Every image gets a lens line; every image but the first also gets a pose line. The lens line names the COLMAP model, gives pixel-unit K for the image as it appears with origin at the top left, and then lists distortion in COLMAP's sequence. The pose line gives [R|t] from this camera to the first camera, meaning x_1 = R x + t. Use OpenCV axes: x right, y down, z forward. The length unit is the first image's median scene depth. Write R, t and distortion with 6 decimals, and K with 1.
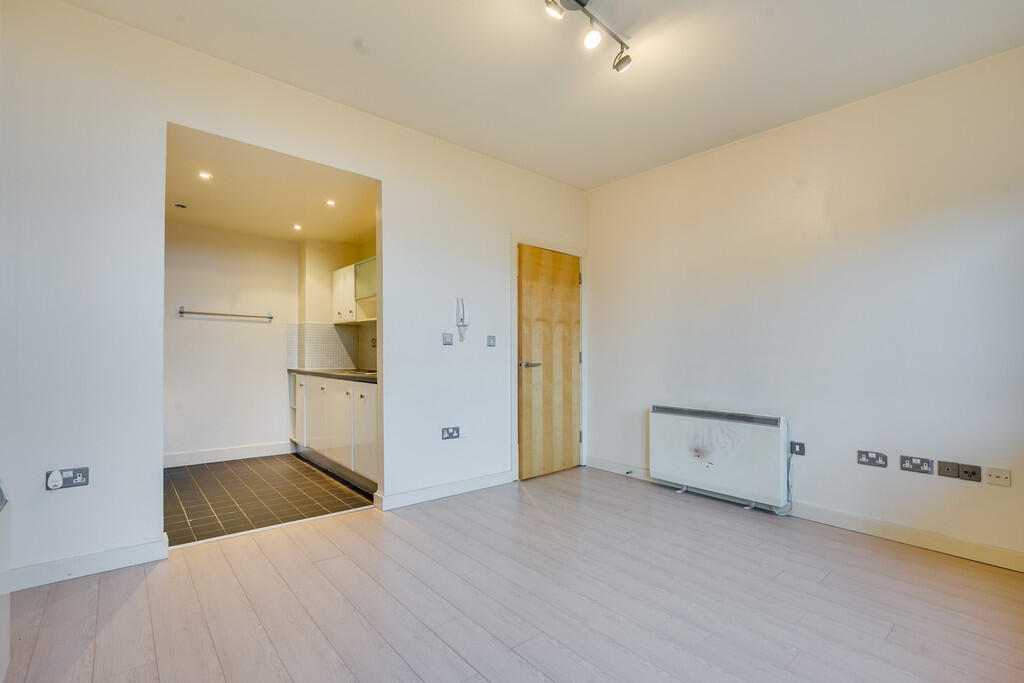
lens RADIAL K [[460.3, 0, 511.0], [0, 460.3, 360.0], [0, 0, 1]] dist [-0.000280, 0.000029]
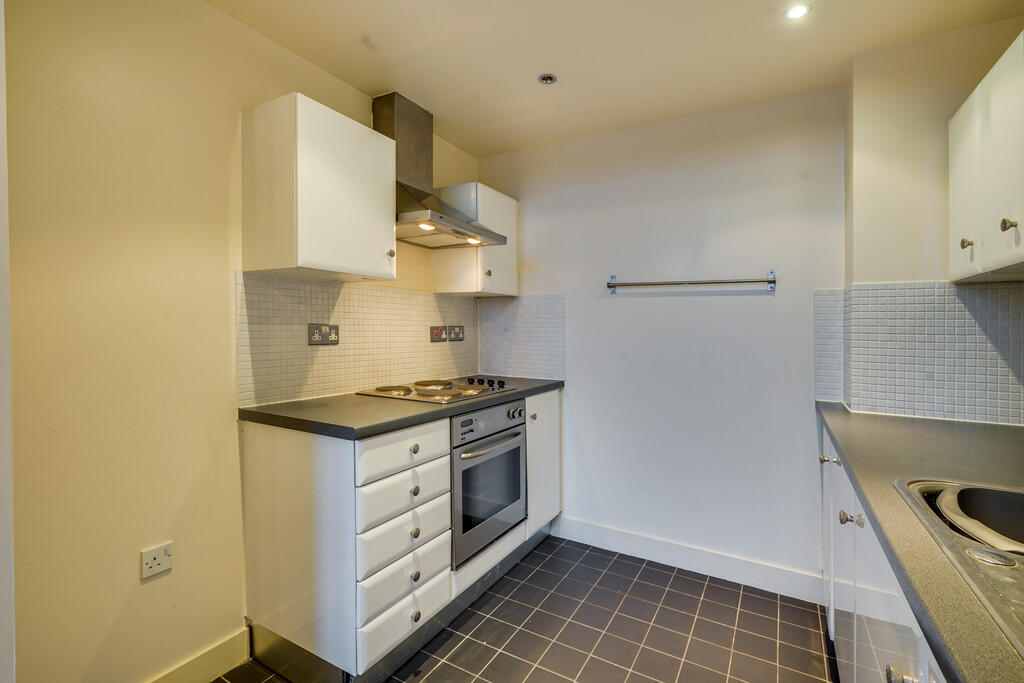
lens RADIAL K [[472.3, 0, 511.8], [0, 472.3, 331.0], [0, 0, 1]] dist [-0.001050, 0.000061]
pose [[0.329100, 0.004193, -0.944286, -0.181317], [-0.017996, 0.999836, -0.001833, -0.039547], [0.944123, 0.017597, 0.329122, 0.623223]]
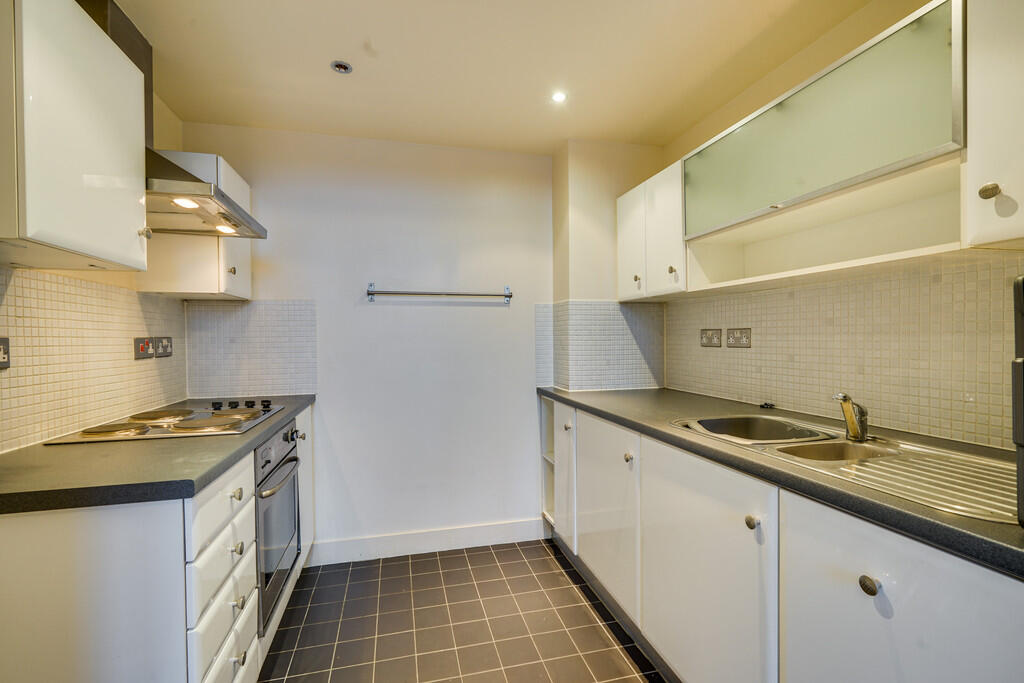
lens RADIAL K [[465.9, 0, 512.0], [0, 465.9, 341.5], [0, 0, 1]] dist [0.000460, 0.000326]
pose [[0.895447, -0.012317, -0.444998, -0.273508], [0.012712, 0.999917, -0.002096, -0.036340], [0.444986, -0.003780, 0.895529, 0.506335]]
